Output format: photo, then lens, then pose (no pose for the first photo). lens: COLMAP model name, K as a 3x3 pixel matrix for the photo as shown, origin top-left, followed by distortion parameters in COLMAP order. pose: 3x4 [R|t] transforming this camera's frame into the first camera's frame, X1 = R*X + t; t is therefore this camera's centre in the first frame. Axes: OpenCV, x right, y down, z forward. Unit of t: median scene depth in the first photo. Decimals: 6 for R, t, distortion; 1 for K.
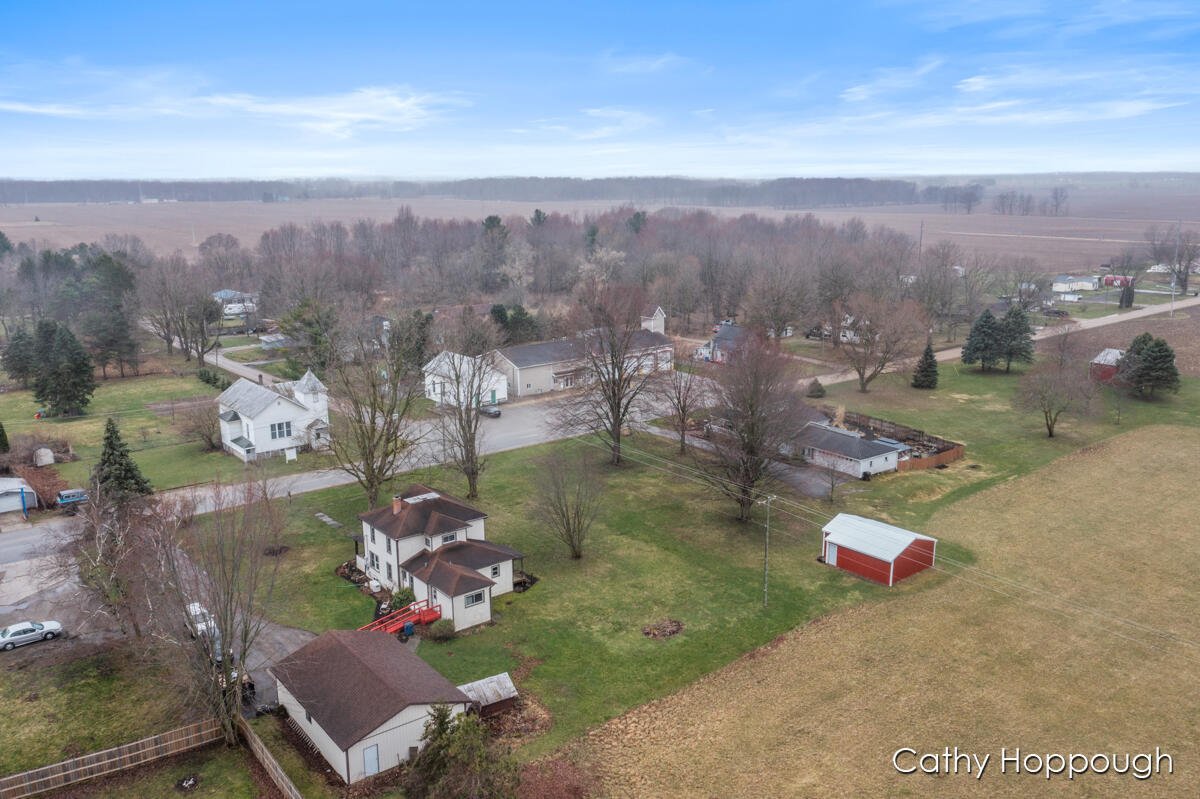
lens RADIAL K [[953.7, 0, 594.9], [0, 953.7, 401.7], [0, 0, 1]] dist [0.001962, 0.006461]
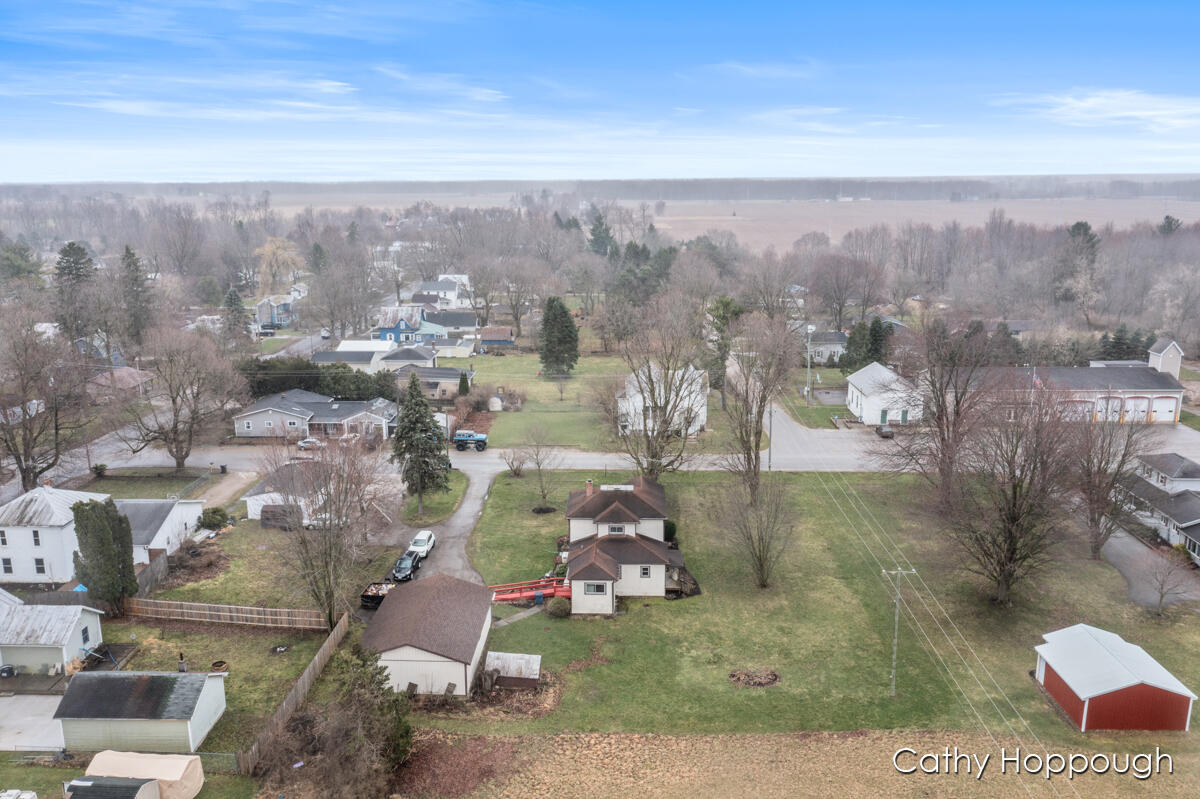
lens RADIAL K [[953.7, 0, 594.9], [0, 953.7, 401.7], [0, 0, 1]] dist [0.001962, 0.006461]
pose [[0.759108, 0.147339, -0.634071, 0.463282], [-0.146590, 0.987721, 0.054021, -0.047329], [0.634245, 0.051941, 0.771385, 0.168083]]
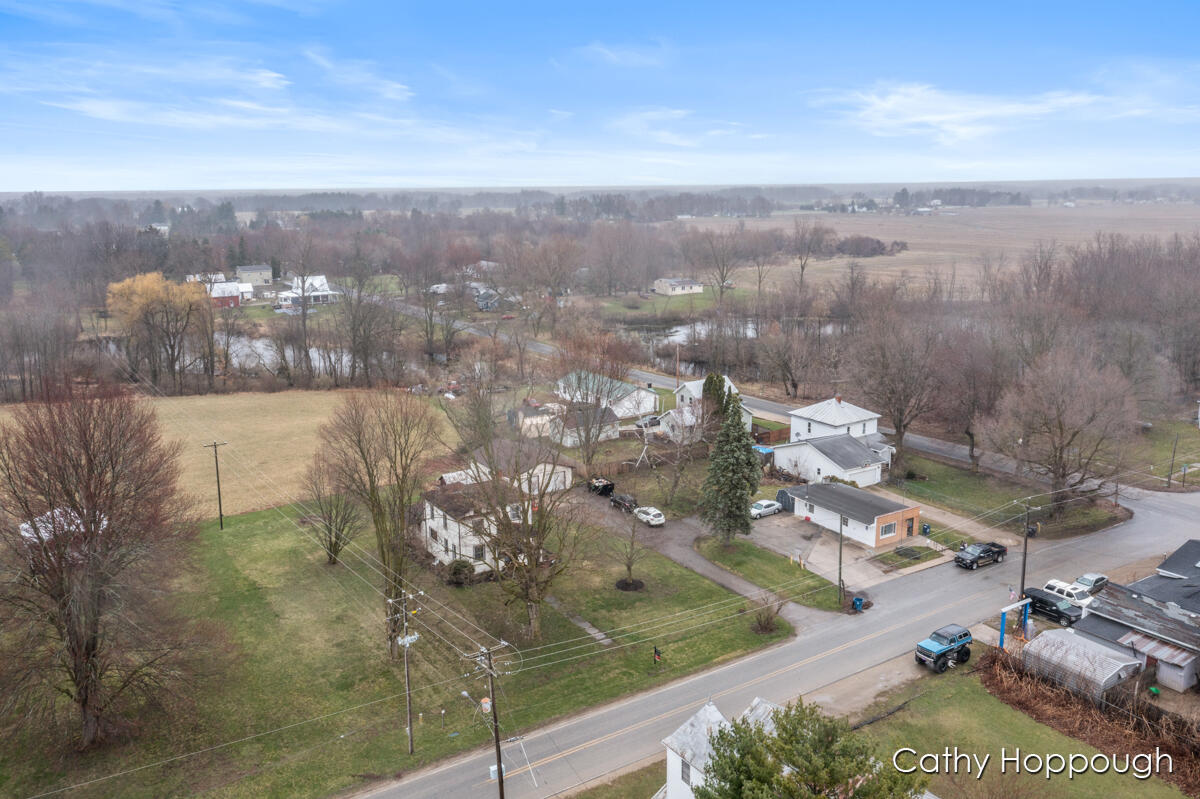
lens RADIAL K [[953.7, 0, 594.9], [0, 953.7, 401.7], [0, 0, 1]] dist [0.001962, 0.006461]
pose [[-0.992886, -0.028782, 0.115535, -0.443509], [0.027419, 0.888996, 0.457094, -0.483679], [-0.115866, 0.457010, -0.881882, 1.943240]]
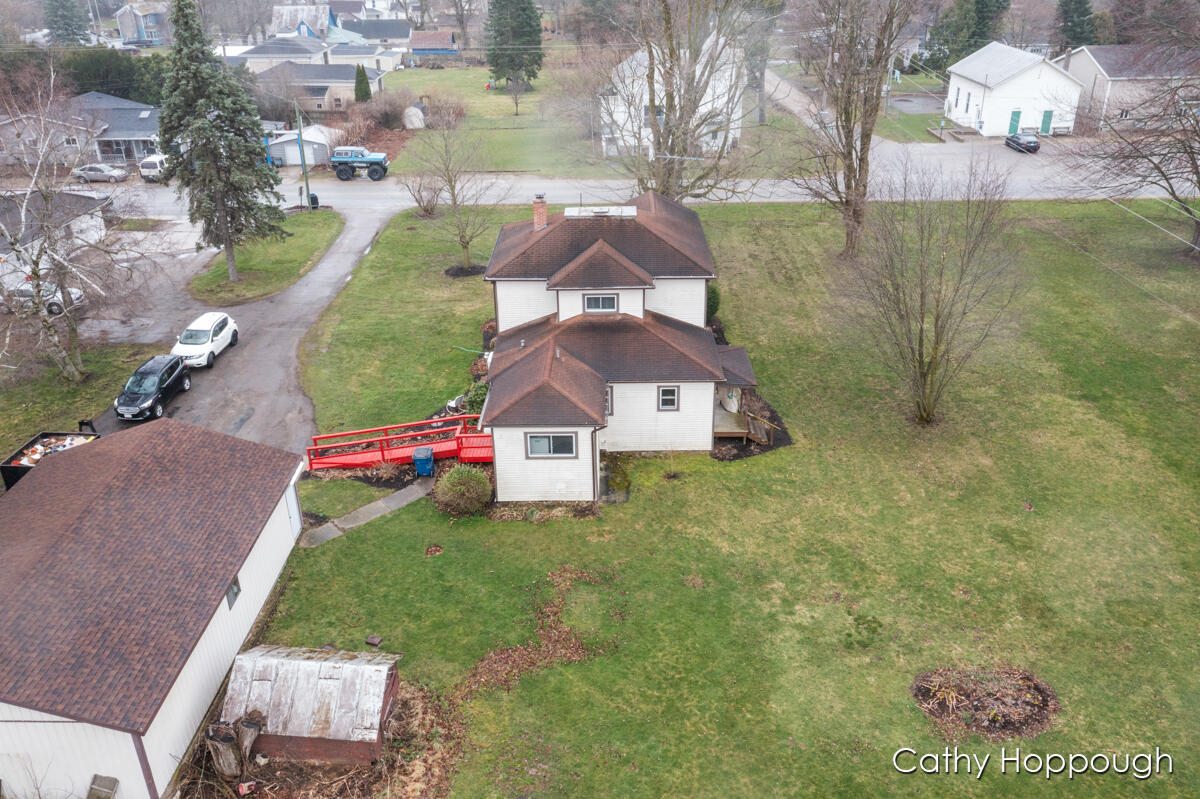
lens RADIAL K [[953.7, 0, 594.9], [0, 953.7, 401.7], [0, 0, 1]] dist [0.001962, 0.006461]
pose [[0.772575, 0.275430, -0.572071, 0.119985], [-0.132867, 0.951193, 0.278528, 0.059606], [0.620865, -0.139174, 0.771464, 0.624489]]
